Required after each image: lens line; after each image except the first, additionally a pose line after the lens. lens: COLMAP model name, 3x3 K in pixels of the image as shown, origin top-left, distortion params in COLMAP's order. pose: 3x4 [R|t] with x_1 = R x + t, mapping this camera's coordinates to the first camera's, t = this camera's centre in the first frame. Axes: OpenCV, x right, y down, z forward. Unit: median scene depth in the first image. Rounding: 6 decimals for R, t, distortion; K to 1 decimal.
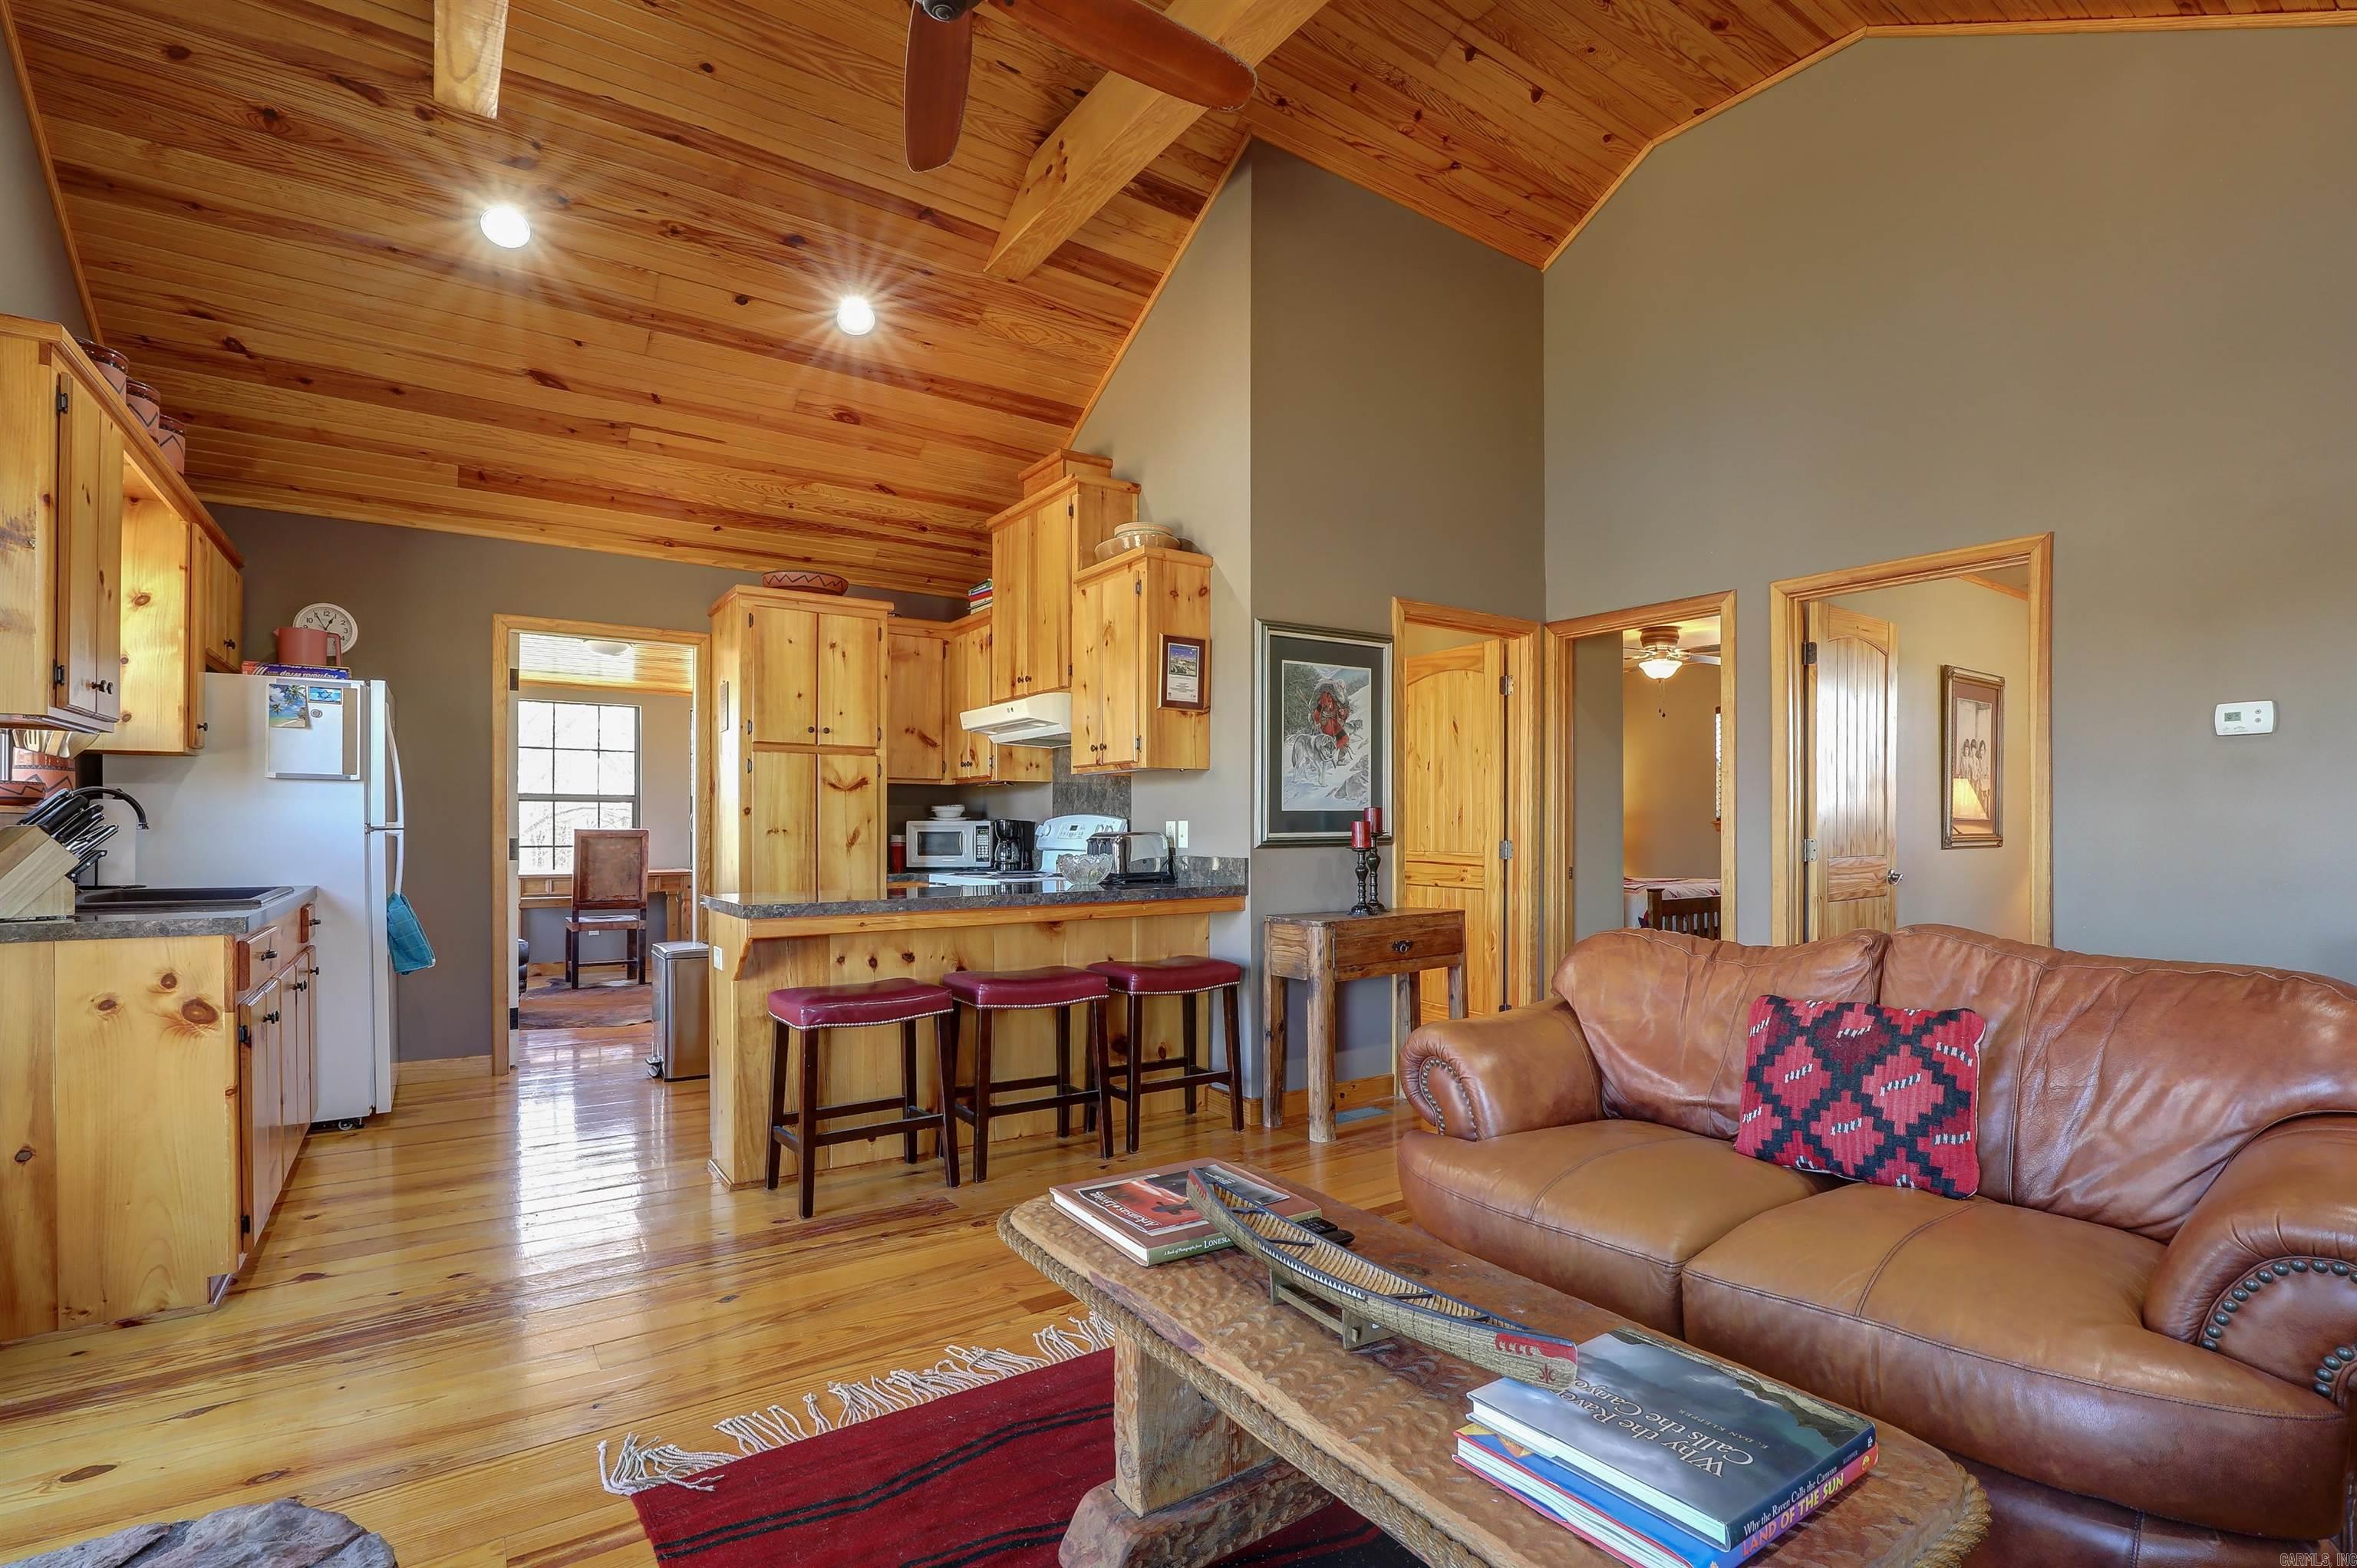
lens RADIAL K [[1111.4, 0, 1243.5], [0, 1111.4, 844.3], [0, 0, 1]] dist [-0.038162, 0.007377]
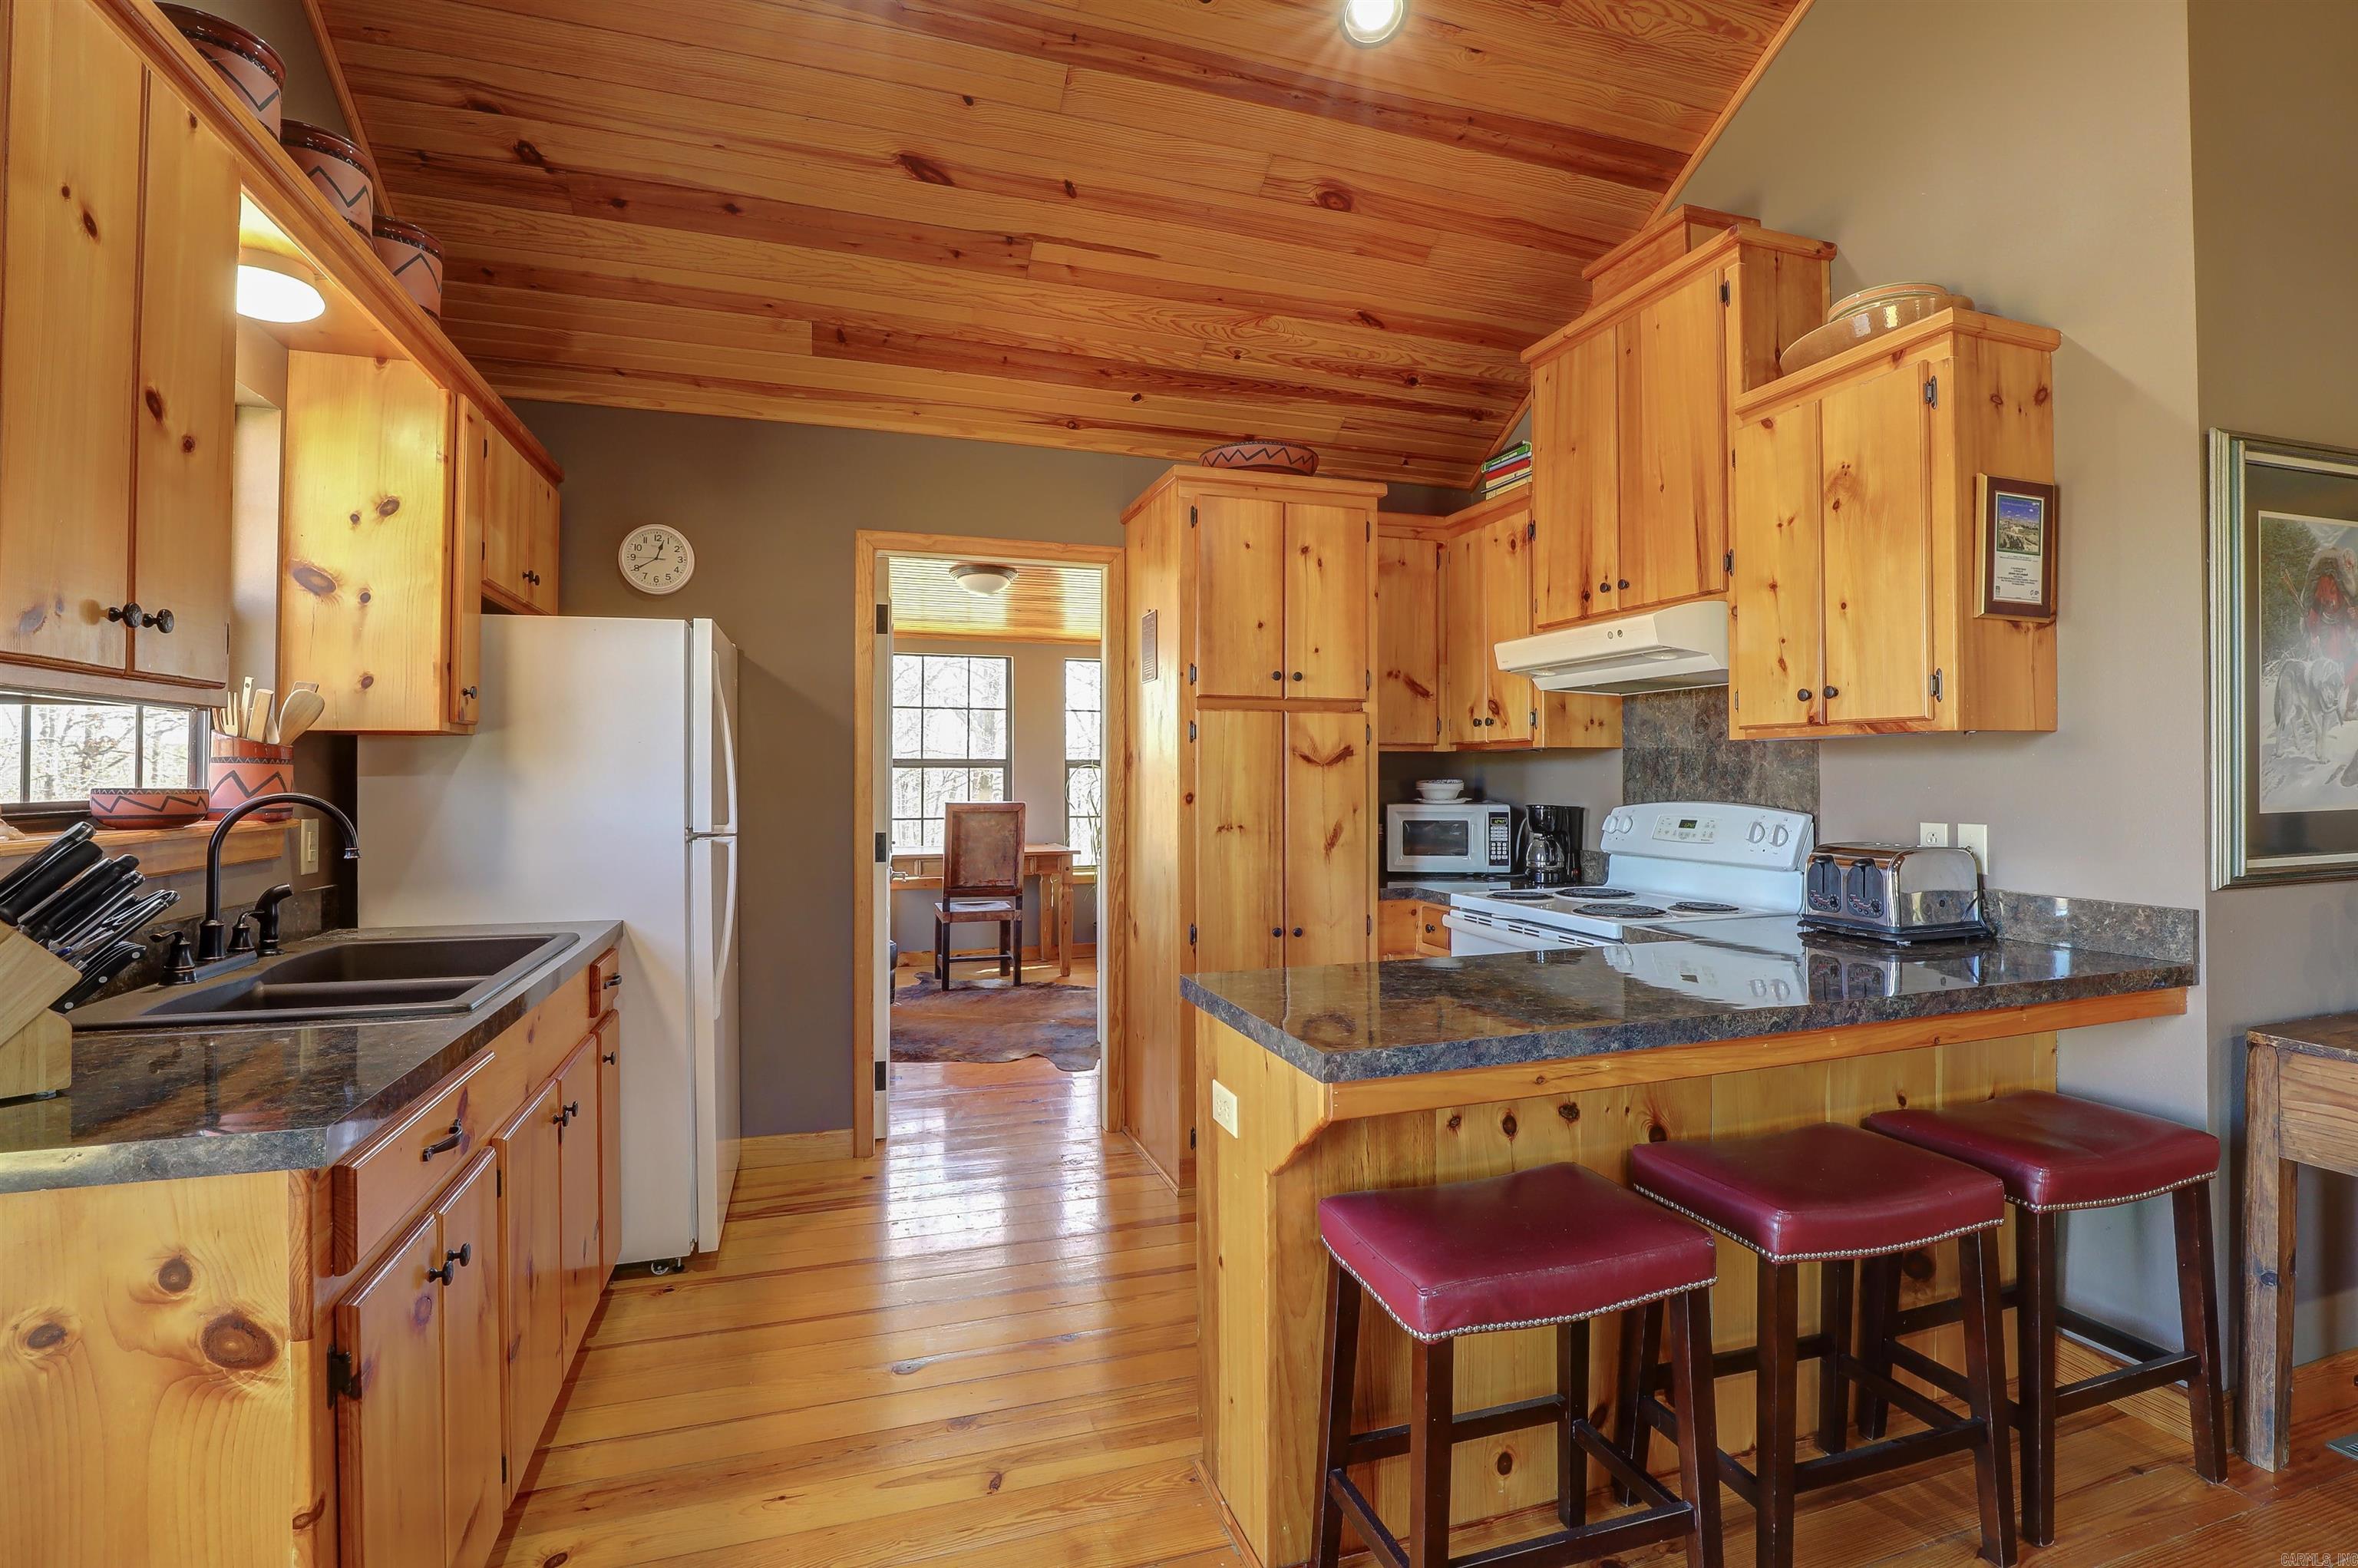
lens RADIAL K [[1112.0, 0, 1244.2], [0, 1112.0, 772.1], [0, 0, 1]] dist [-0.038162, 0.007377]
pose [[0.963017, -0.005544, -0.269384, -0.261147], [0.001481, 0.999882, -0.015282, -0.040025], [0.269437, 0.014318, 0.962912, 0.394014]]
